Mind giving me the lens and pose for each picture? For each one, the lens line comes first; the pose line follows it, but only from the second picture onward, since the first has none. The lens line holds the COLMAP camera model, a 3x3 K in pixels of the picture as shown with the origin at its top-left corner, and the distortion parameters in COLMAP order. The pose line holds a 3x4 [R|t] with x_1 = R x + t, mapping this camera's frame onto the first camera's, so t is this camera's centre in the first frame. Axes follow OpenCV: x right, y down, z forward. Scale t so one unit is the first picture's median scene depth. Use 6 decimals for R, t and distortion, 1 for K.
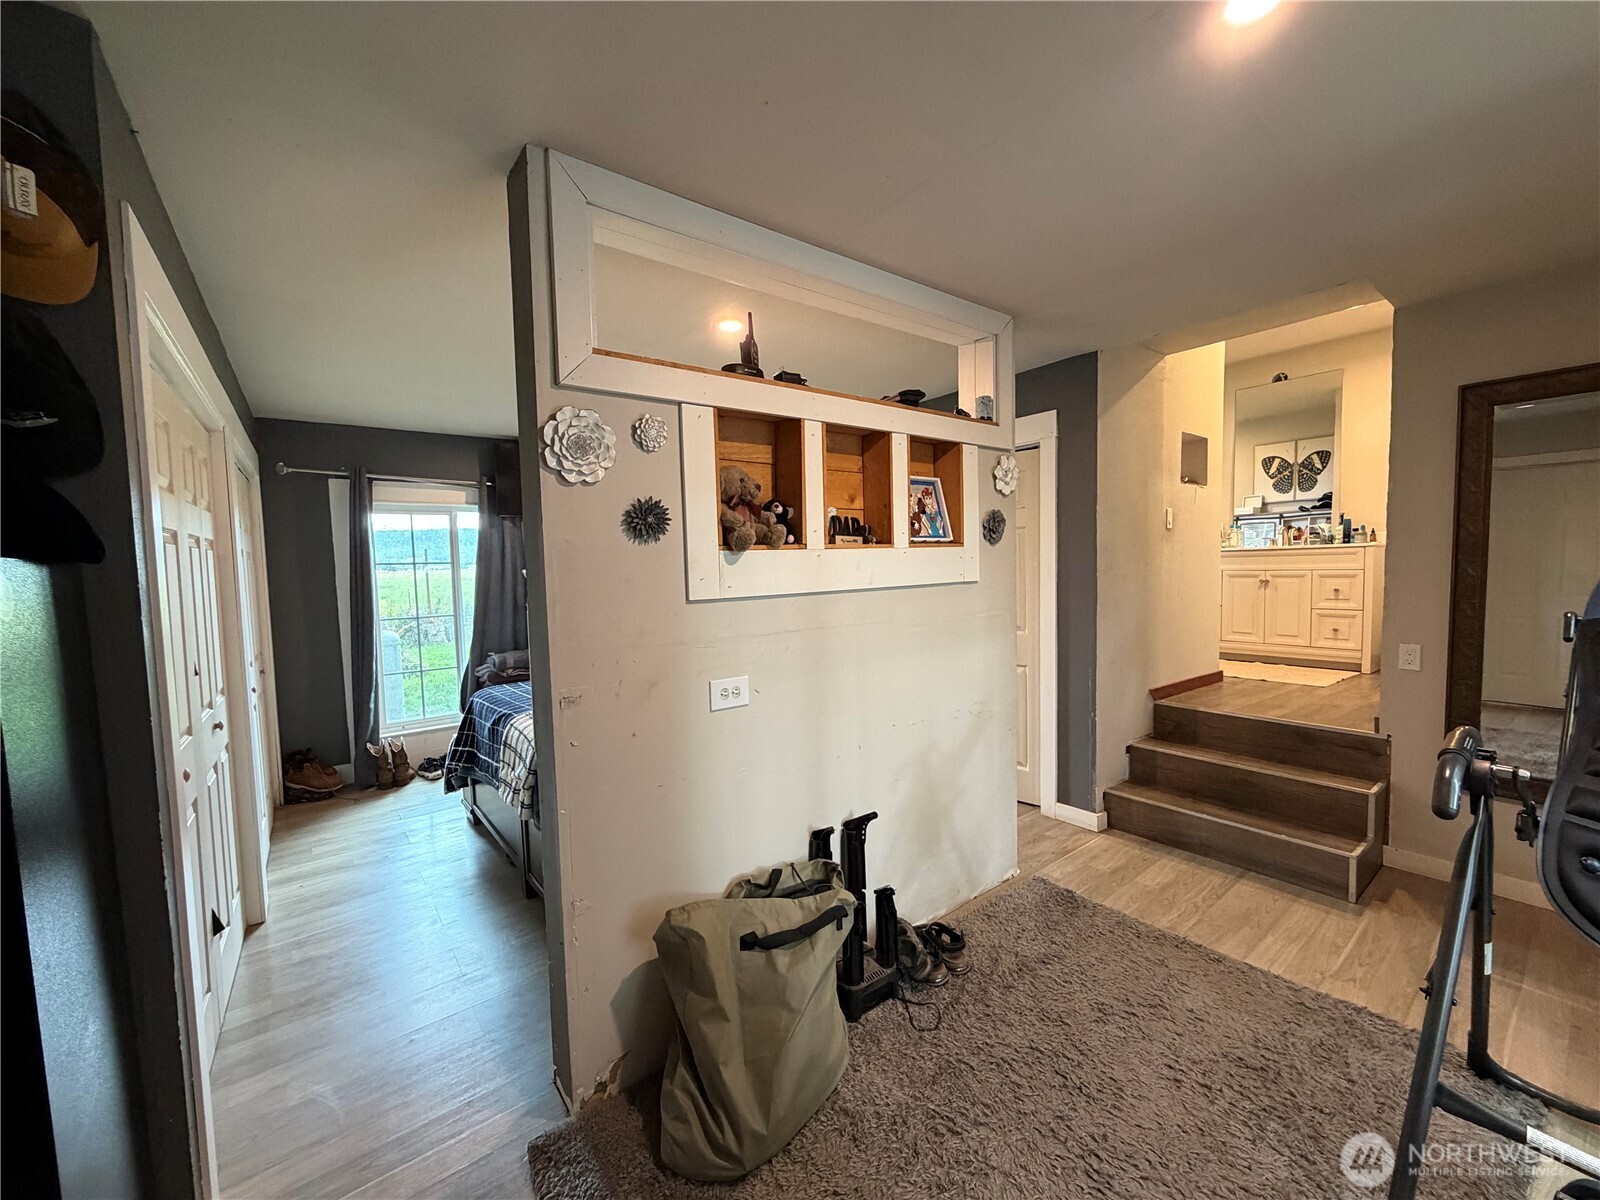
lens RADIAL K [[635.6, 0, 800.0], [0, 635.6, 600.0], [0, 0, 1]] dist [0.000282, -0.000153]
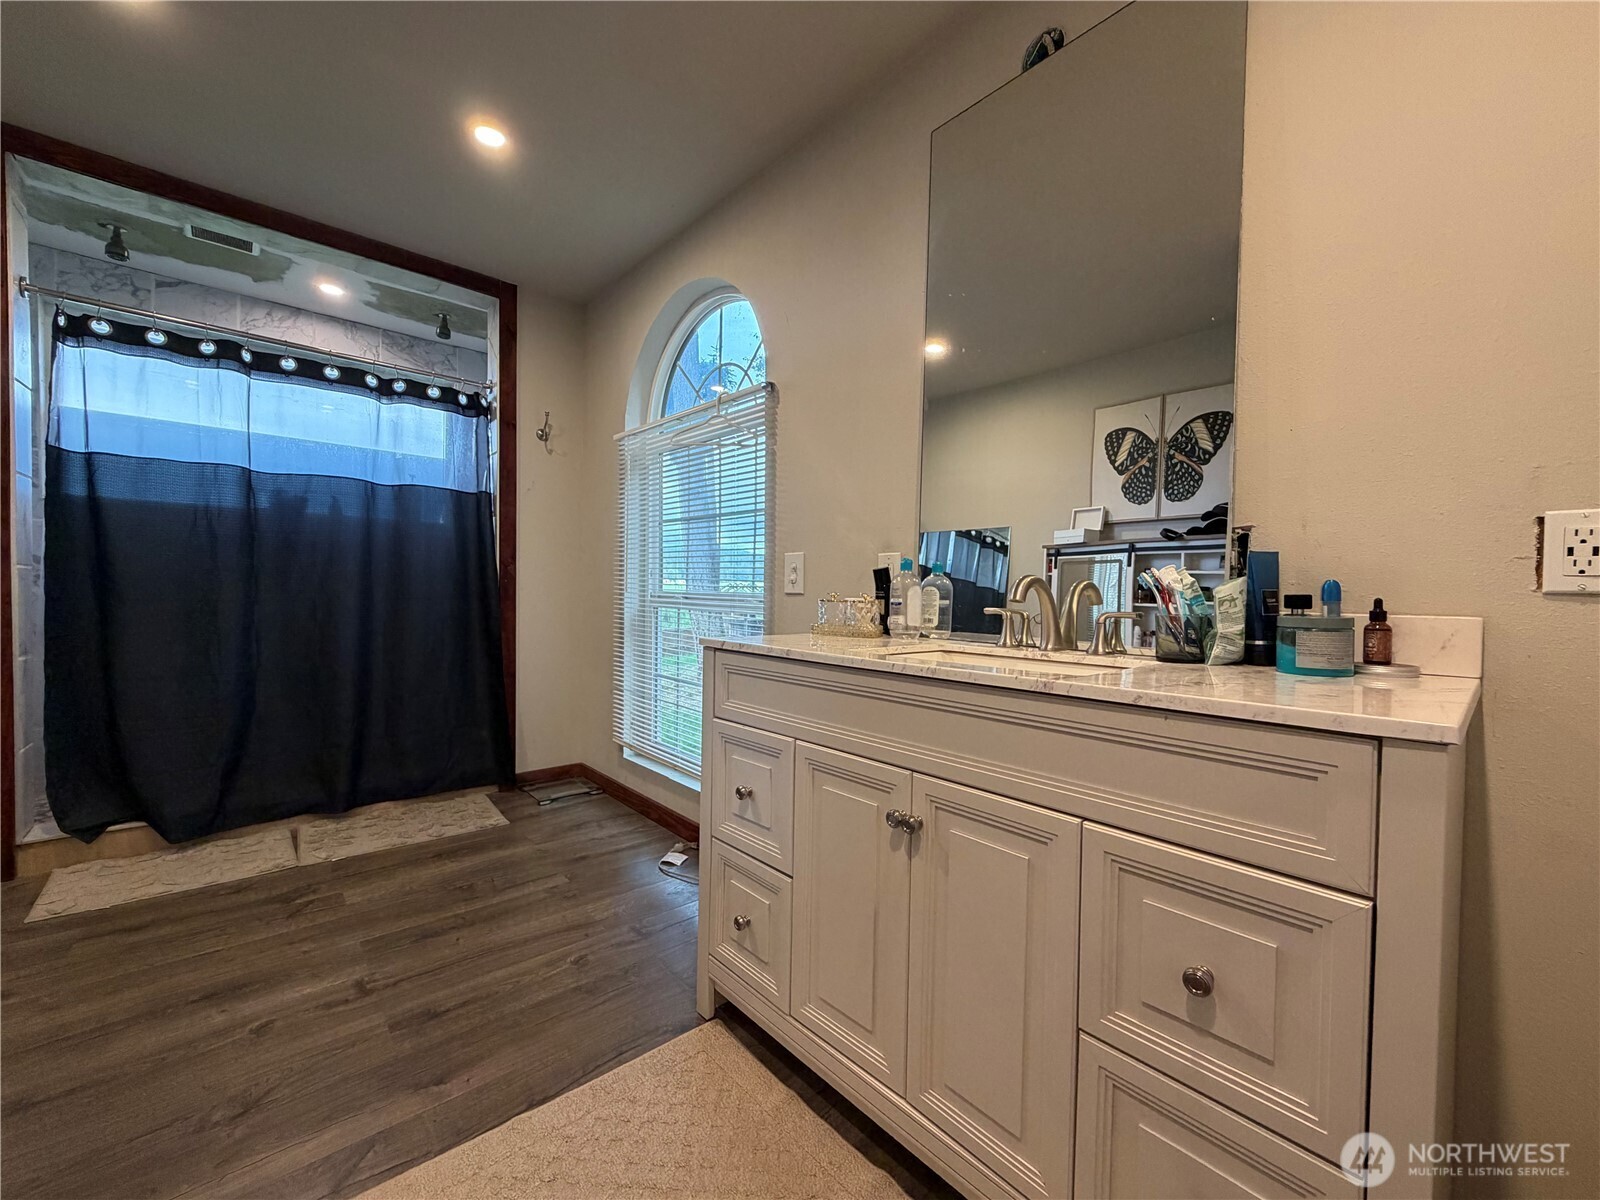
lens RADIAL K [[646.1, 0, 800.0], [0, 646.1, 600.0], [0, 0, 1]] dist [-0.000972, -0.000179]
pose [[0.994879, 0.039286, 0.093126, 0.475917], [-0.035845, 0.998622, -0.038333, -0.067345], [-0.094503, 0.034799, 0.994916, 0.554207]]
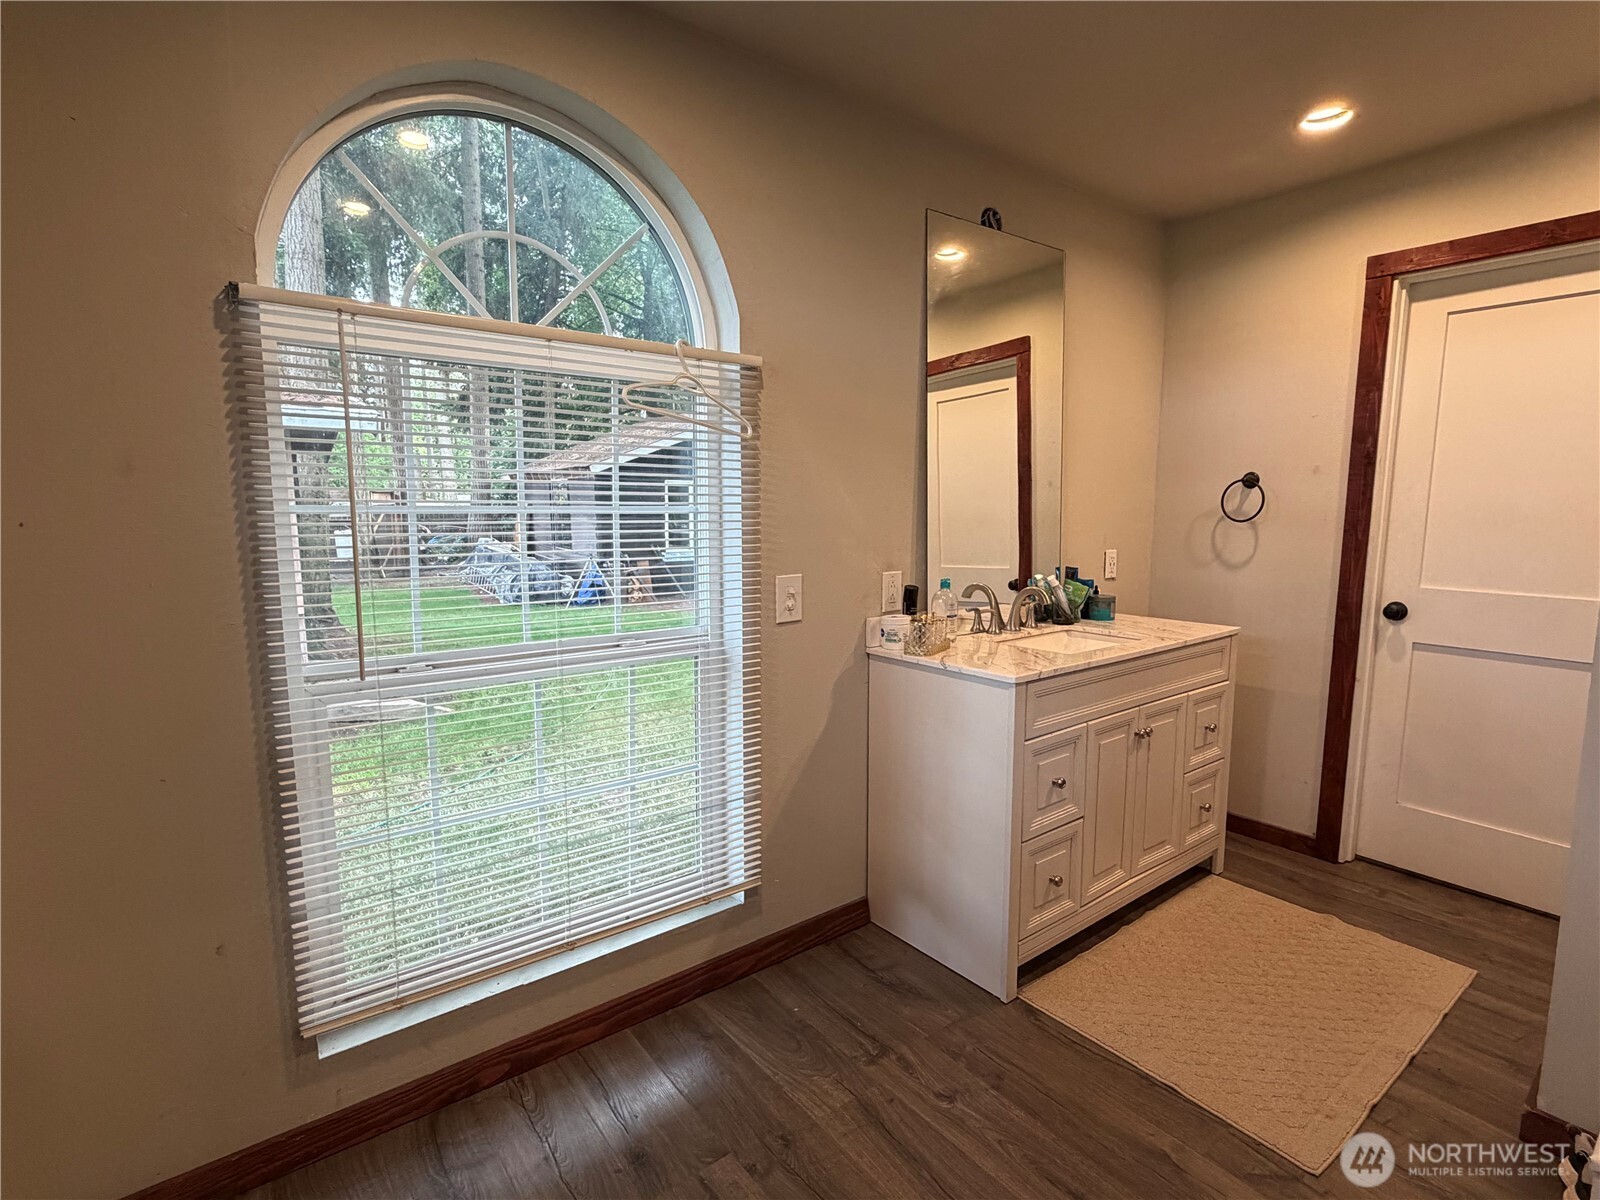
lens RADIAL K [[792.8, 0, 800.0], [0, 792.8, 600.0], [0, 0, 1]] dist [0.000665, 0.000067]
pose [[-0.027172, -0.097039, 0.994910, 0.174164], [0.055496, 0.993596, 0.098427, -0.123714], [-0.998089, 0.057888, -0.021613, 0.866386]]
